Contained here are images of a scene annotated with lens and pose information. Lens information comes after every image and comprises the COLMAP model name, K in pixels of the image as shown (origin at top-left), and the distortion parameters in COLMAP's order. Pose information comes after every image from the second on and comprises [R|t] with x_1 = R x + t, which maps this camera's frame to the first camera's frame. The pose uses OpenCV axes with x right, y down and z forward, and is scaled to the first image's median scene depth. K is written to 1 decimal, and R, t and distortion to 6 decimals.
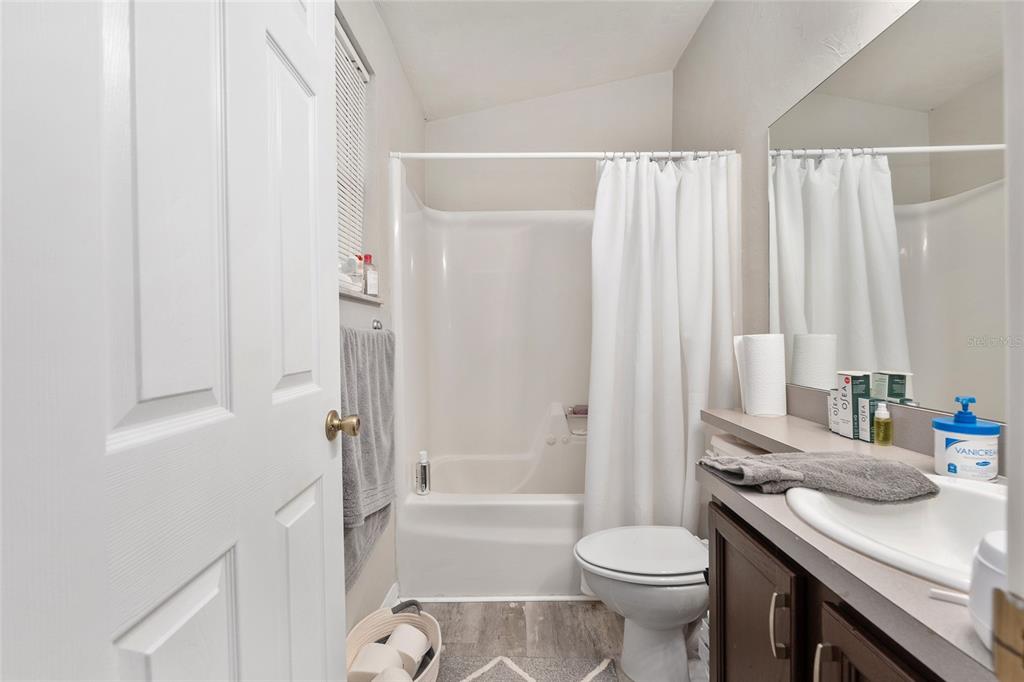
lens RADIAL K [[418.1, 0, 505.9], [0, 418.1, 339.1], [0, 0, 1]] dist [-0.007884, -0.000111]
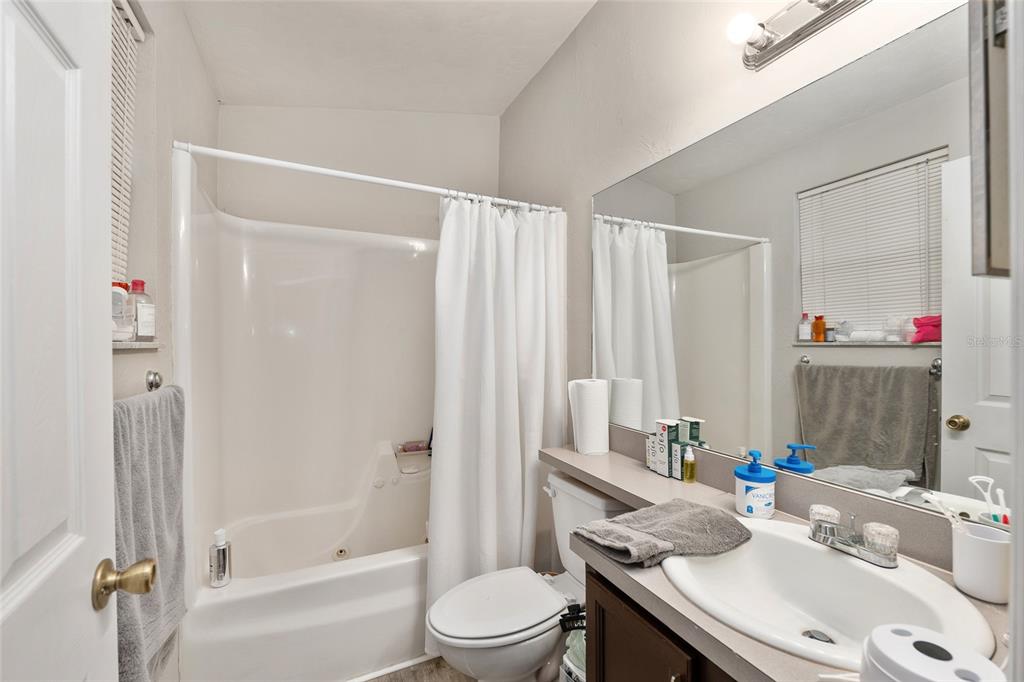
lens RADIAL K [[416.2, 0, 507.7], [0, 416.2, 346.9], [0, 0, 1]] dist [-0.011280, -0.000172]
pose [[0.896113, 0.005620, 0.443791, -0.081429], [-0.001498, 0.999952, -0.009639, -0.088320], [-0.443824, 0.007973, 0.896079, 0.091208]]
